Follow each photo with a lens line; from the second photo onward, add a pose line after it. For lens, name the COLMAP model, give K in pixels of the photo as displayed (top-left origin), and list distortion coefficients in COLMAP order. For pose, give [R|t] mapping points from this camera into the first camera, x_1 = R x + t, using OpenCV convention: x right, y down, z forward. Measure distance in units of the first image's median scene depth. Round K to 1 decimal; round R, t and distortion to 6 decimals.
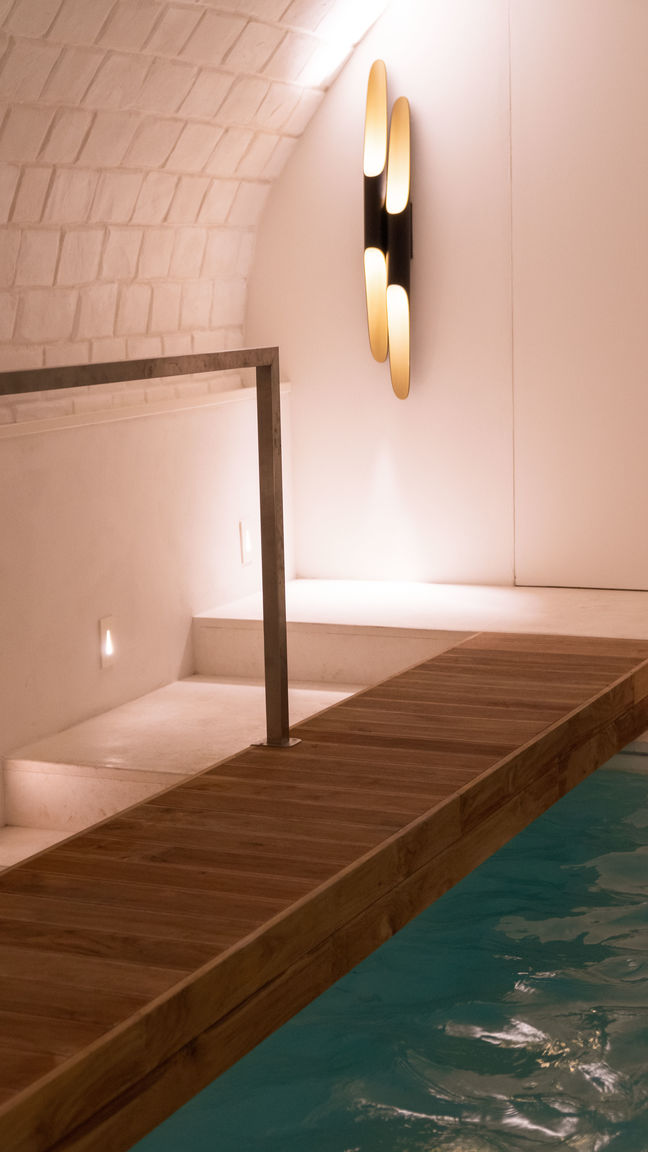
lens RADIAL K [[1981.6, 0, 324.0], [0, 1981.6, 576.0], [0, 0, 1]] dist [0.016821, 0.058580]
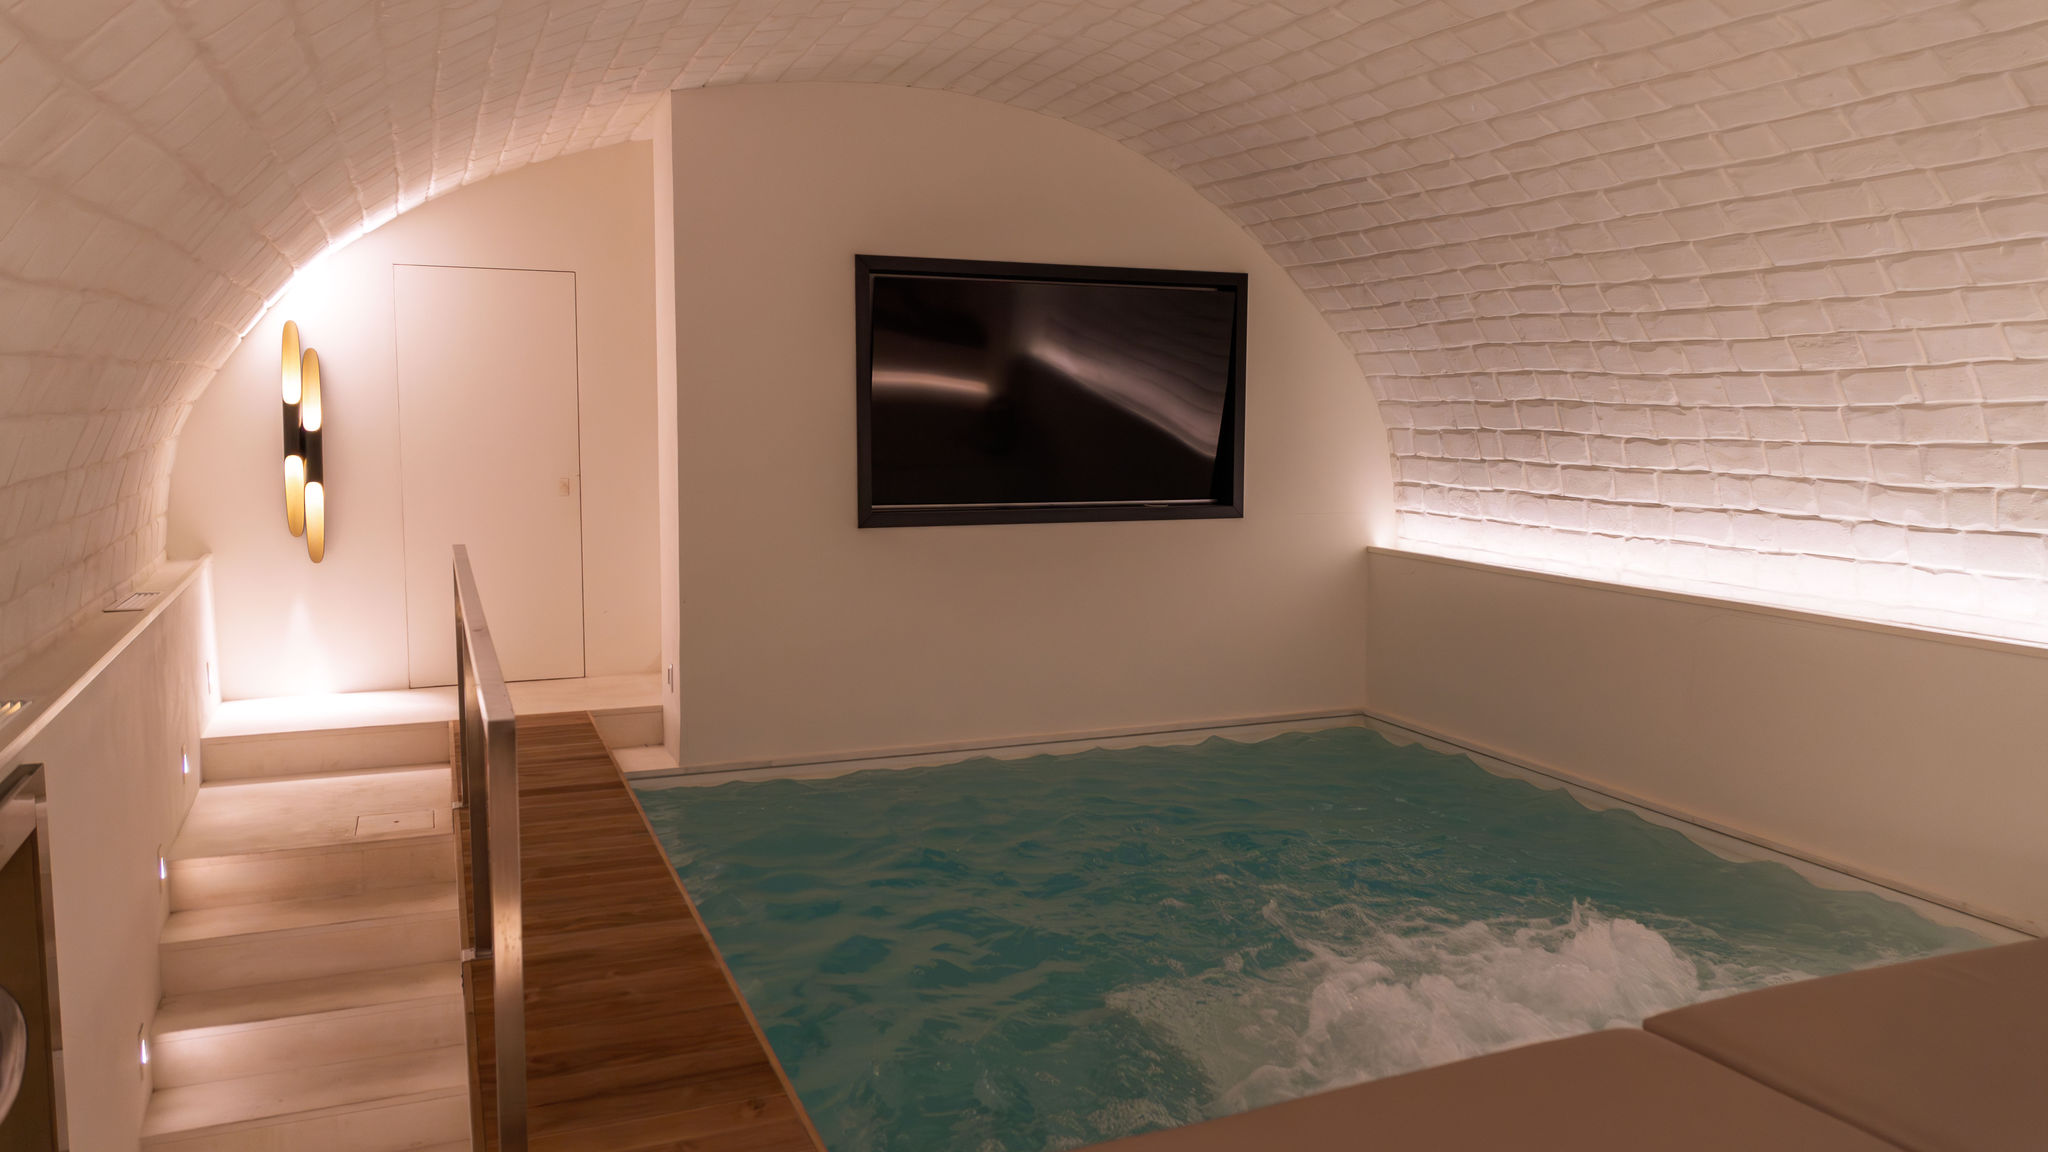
lens RADIAL K [[1446.3, 0, 1024.0], [0, 1446.3, 576.0], [0, 0, 1]] dist [-0.001164, 0.000117]
pose [[0.683444, -0.053150, 0.728065, -0.393128], [0.083733, 0.996471, -0.005857, -0.035862], [-0.725185, 0.064966, 0.685483, -0.056035]]
